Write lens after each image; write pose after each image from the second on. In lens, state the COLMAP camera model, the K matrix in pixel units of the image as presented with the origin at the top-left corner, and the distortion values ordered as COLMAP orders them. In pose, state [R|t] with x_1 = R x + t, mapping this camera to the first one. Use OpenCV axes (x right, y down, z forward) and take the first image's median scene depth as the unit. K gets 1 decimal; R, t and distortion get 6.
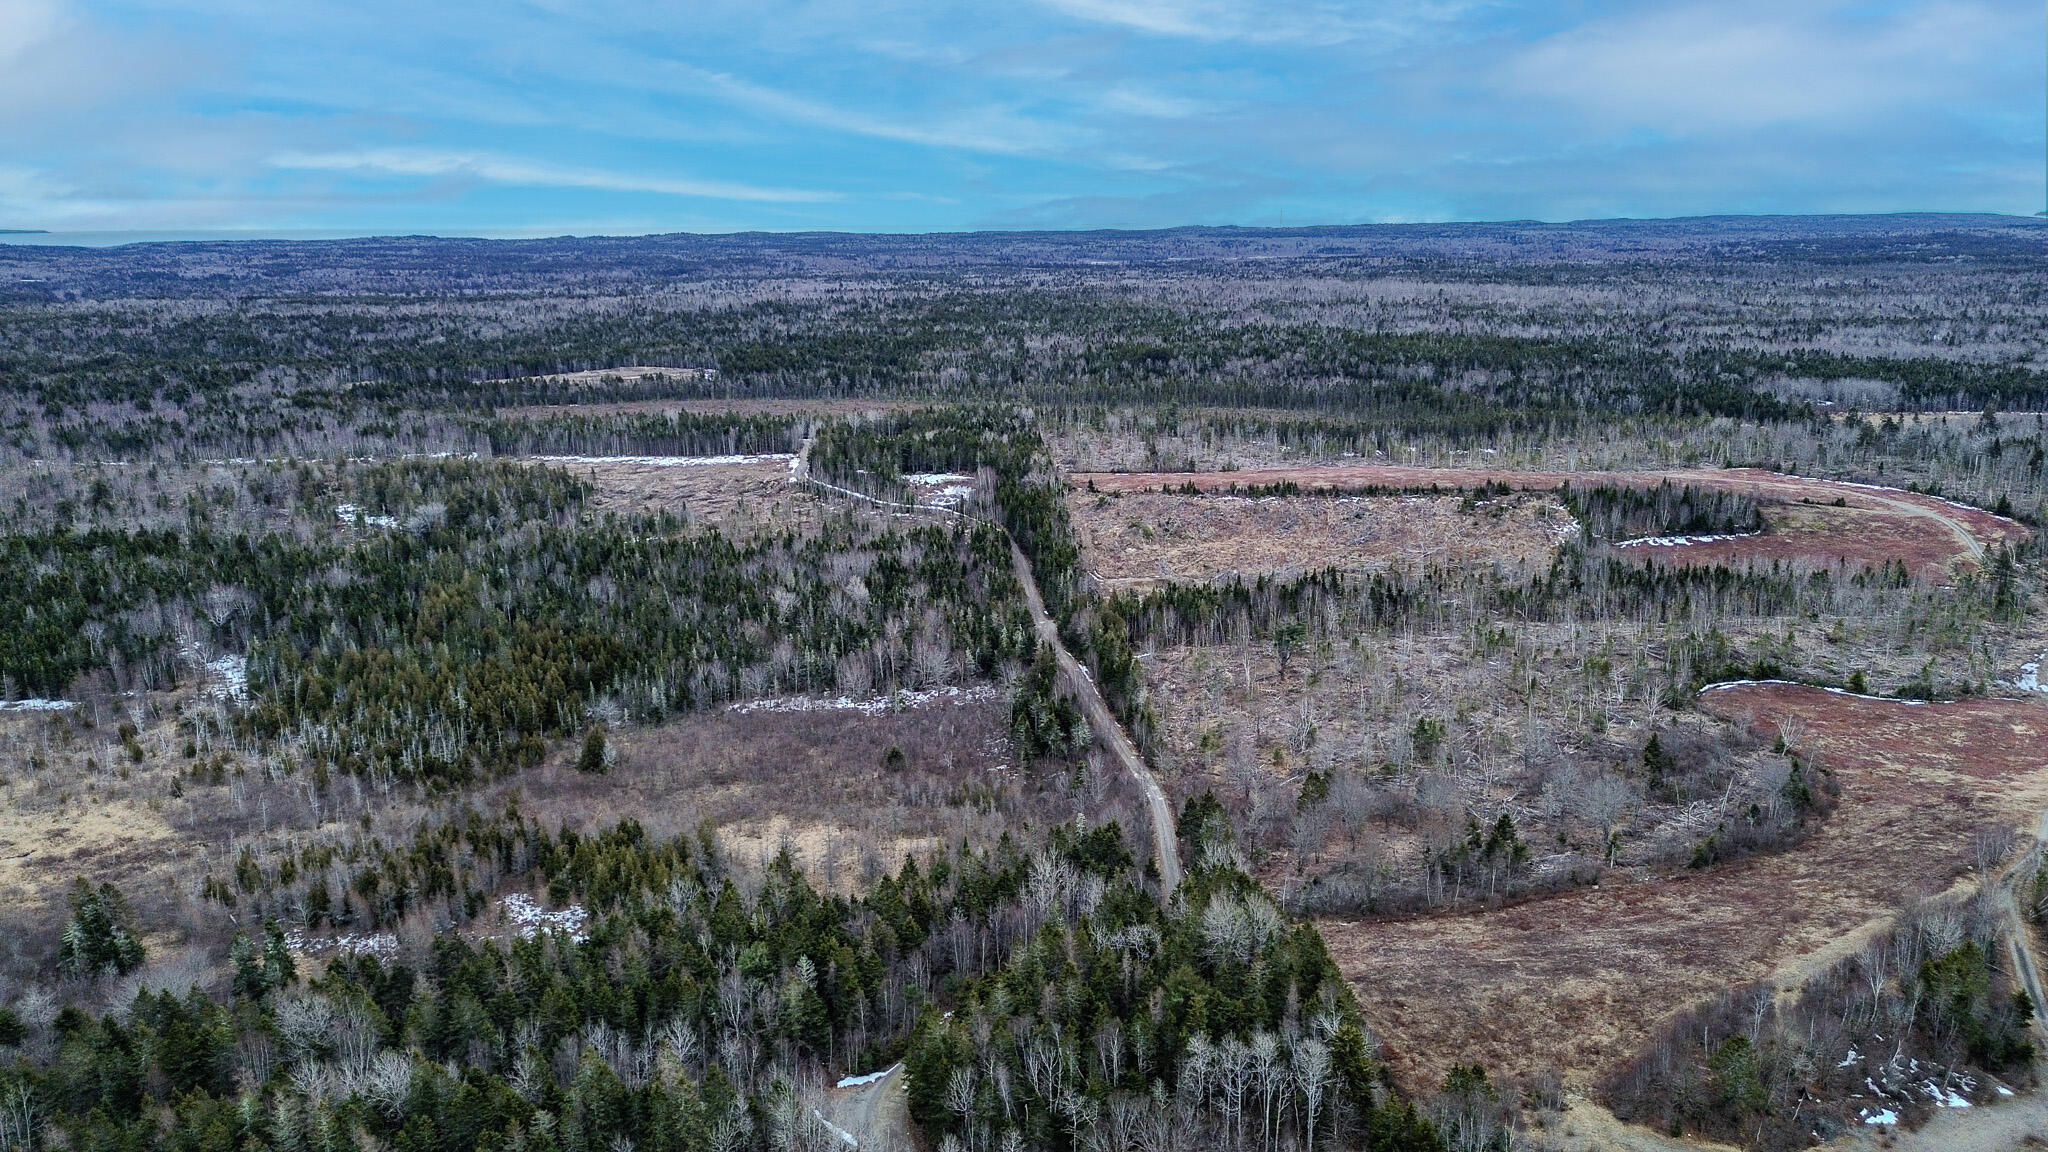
lens RADIAL K [[1447.4, 0, 1022.9], [0, 1447.4, 587.3], [0, 0, 1]] dist [0.081520, -0.079882]
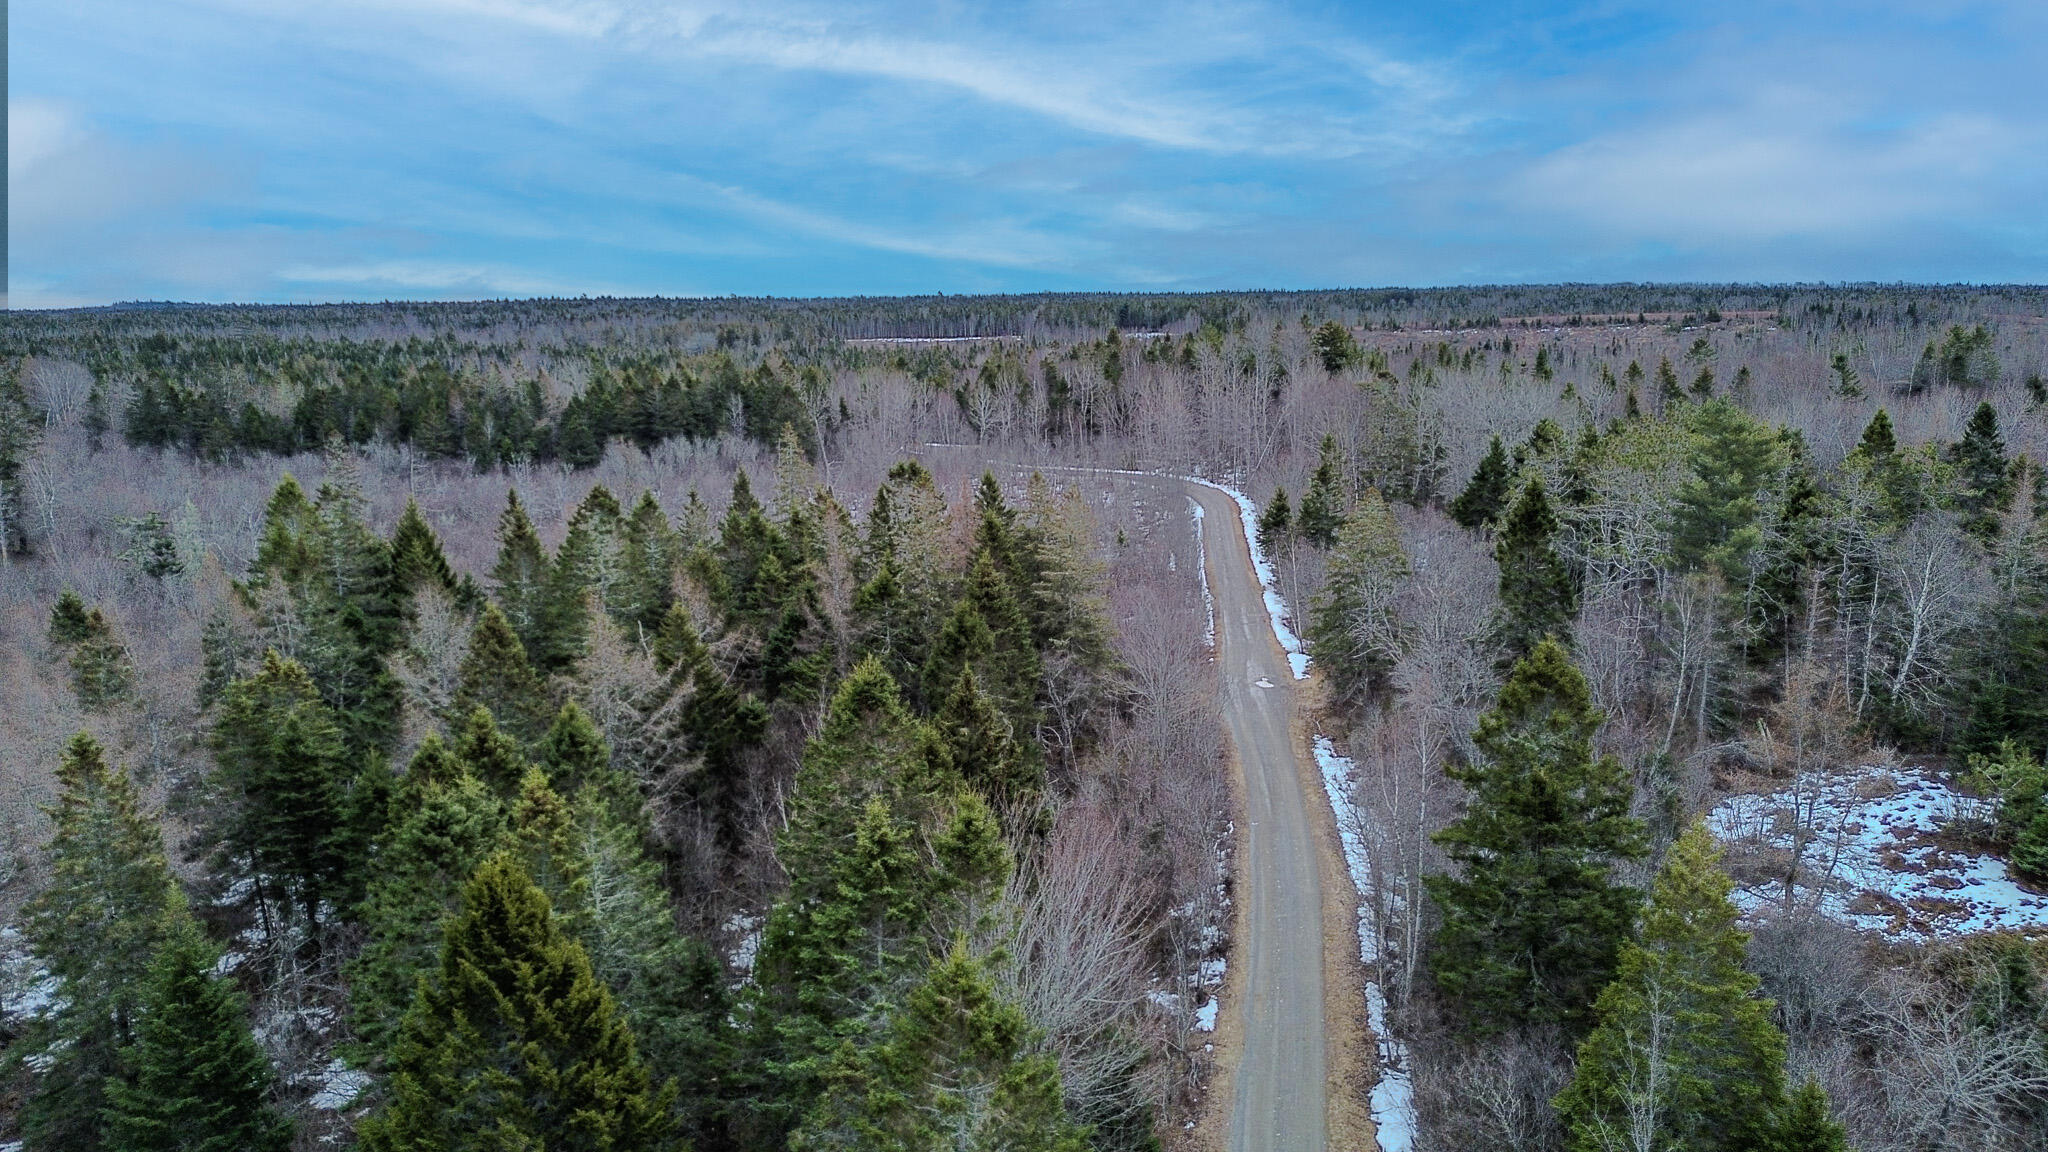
lens RADIAL K [[1447.4, 0, 1014.5], [0, 1447.4, 572.6], [0, 0, 1]] dist [0.081520, -0.079882]
pose [[0.978895, 0.042502, -0.199893, 0.054326], [-0.055816, 0.996548, -0.061451, 0.147518], [0.196592, 0.071311, 0.977889, -0.040690]]
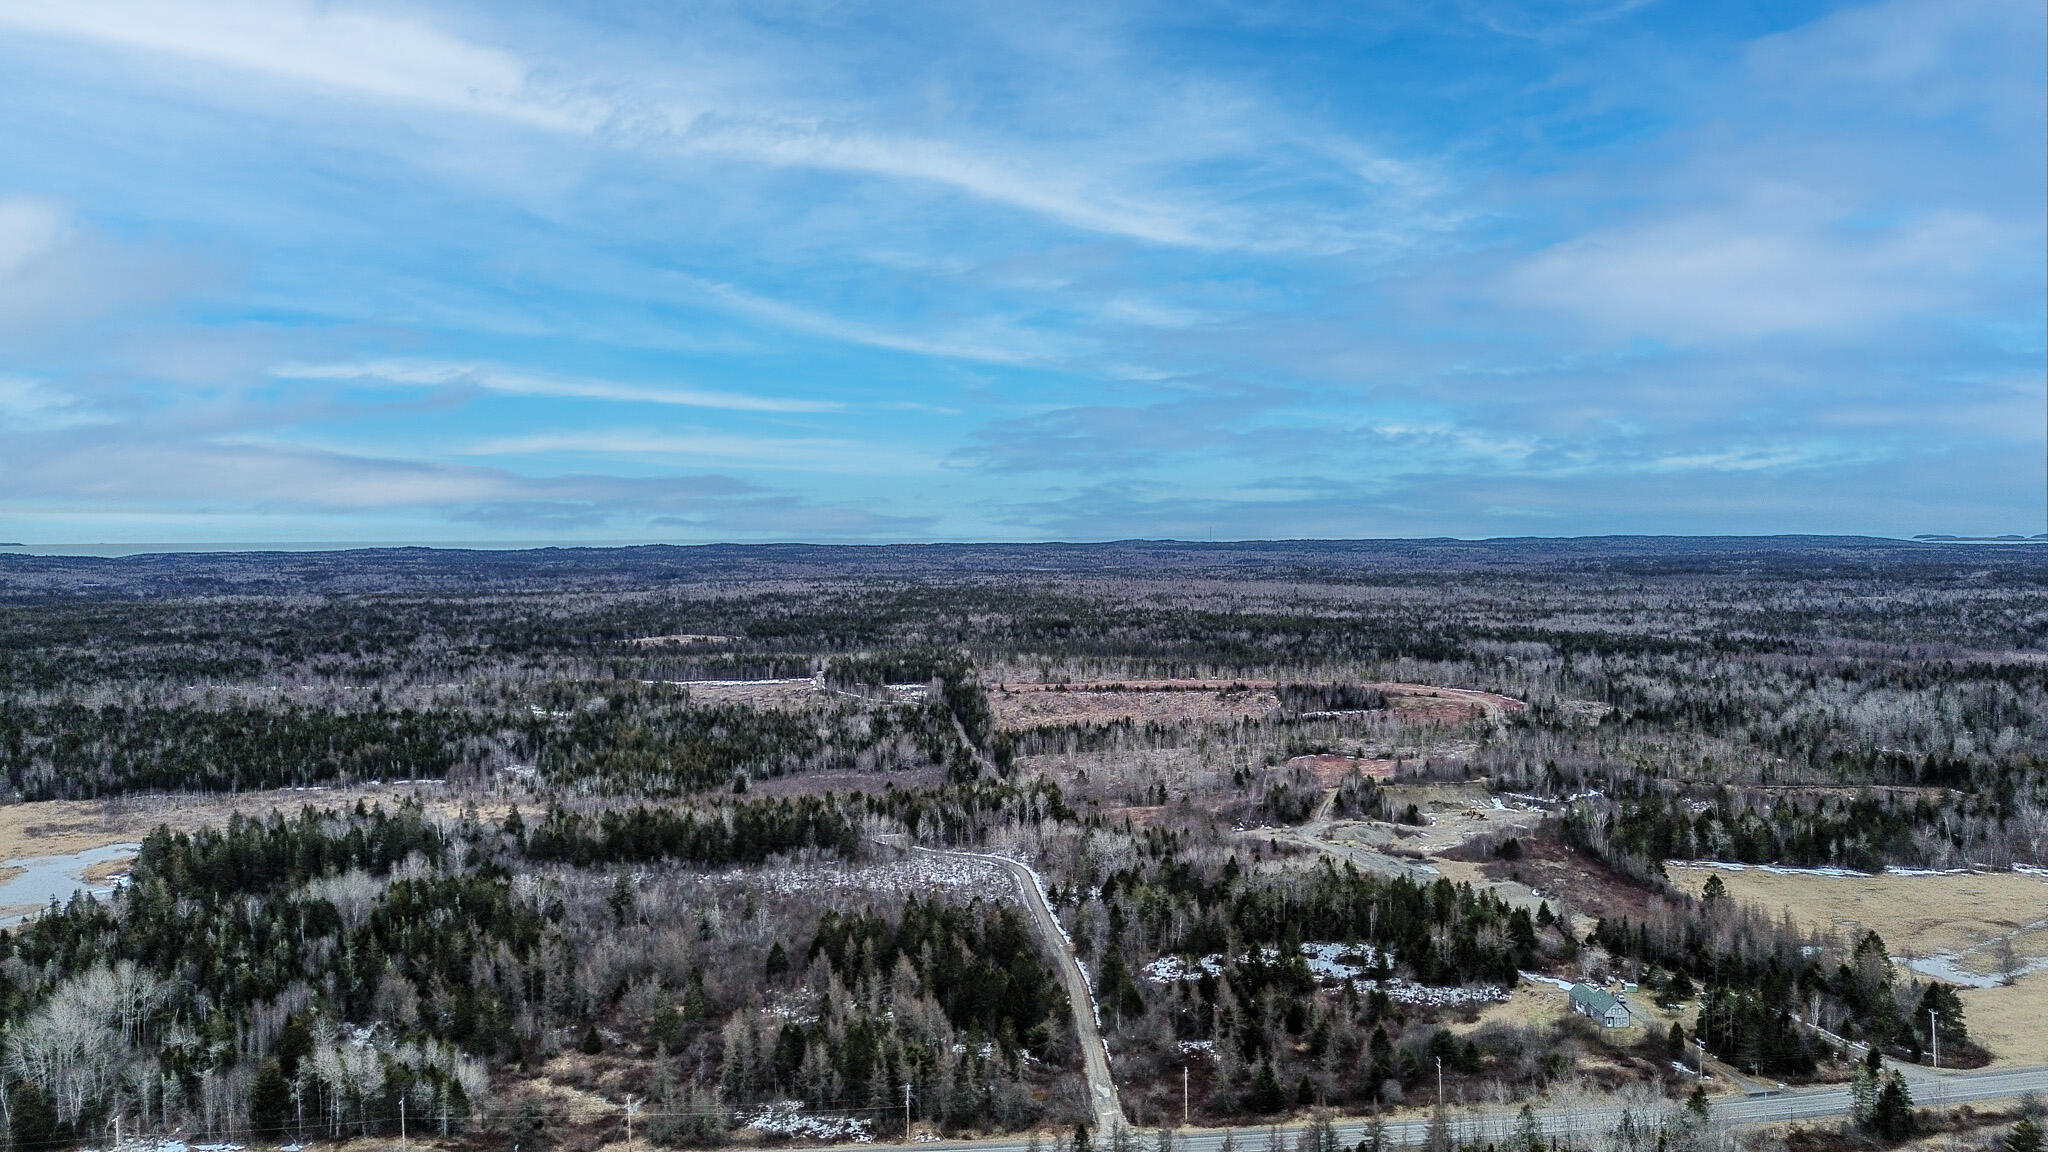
lens RADIAL K [[1447.4, 0, 1005.5], [0, 1447.4, 533.9], [0, 0, 1]] dist [0.081520, -0.079882]
pose [[0.999815, 0.005267, 0.018493, 0.016536], [-0.000590, 0.969703, -0.244288, 0.130854], [-0.019219, 0.244232, 0.969526, -0.509707]]
